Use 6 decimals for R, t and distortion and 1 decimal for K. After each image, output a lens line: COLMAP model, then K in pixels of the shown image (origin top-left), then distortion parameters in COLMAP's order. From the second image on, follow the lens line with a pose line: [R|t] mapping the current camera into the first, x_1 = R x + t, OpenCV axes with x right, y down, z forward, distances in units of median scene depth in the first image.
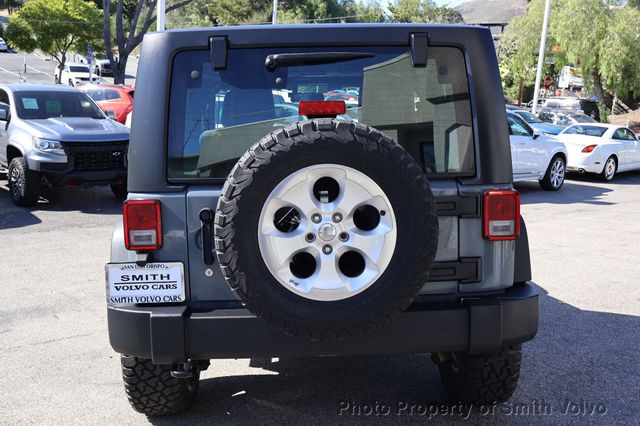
lens RADIAL K [[678.8, 0, 316.9], [0, 678.8, 216.7], [0, 0, 1]] dist [-0.002713, 0.019876]
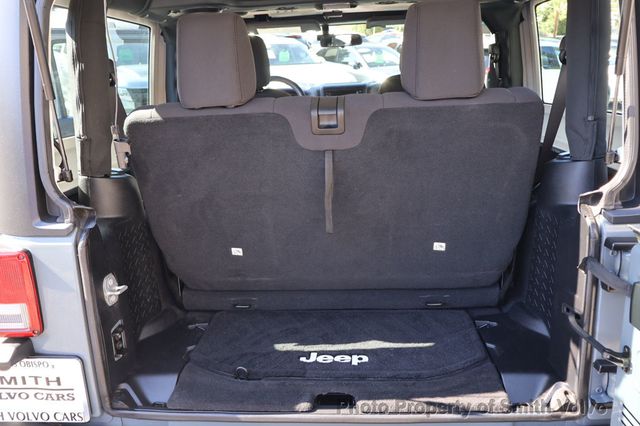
lens RADIAL K [[540.8, 0, 320.0], [0, 540.8, 213.0], [0, 0, 1]] dist [0.014412, -0.001815]
pose [[0.994620, 0.000505, -0.103586, 0.031982], [0.013839, 0.990376, 0.137708, -0.077050], [0.102659, -0.138401, 0.985041, 0.413246]]
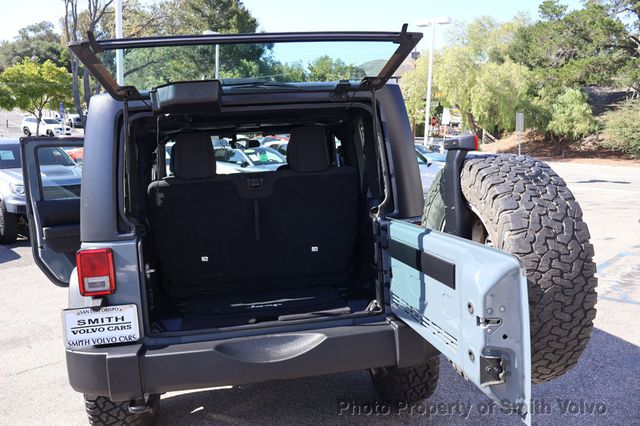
lens RADIAL K [[540.8, 0, 320.0], [0, 540.8, 213.0], [0, 0, 1]] dist [0.014412, -0.001815]
pose [[0.992368, -0.053004, 0.111336, 0.004650], [0.056936, 0.997851, -0.032441, -0.023521], [-0.109377, 0.038532, 0.993253, 0.067186]]
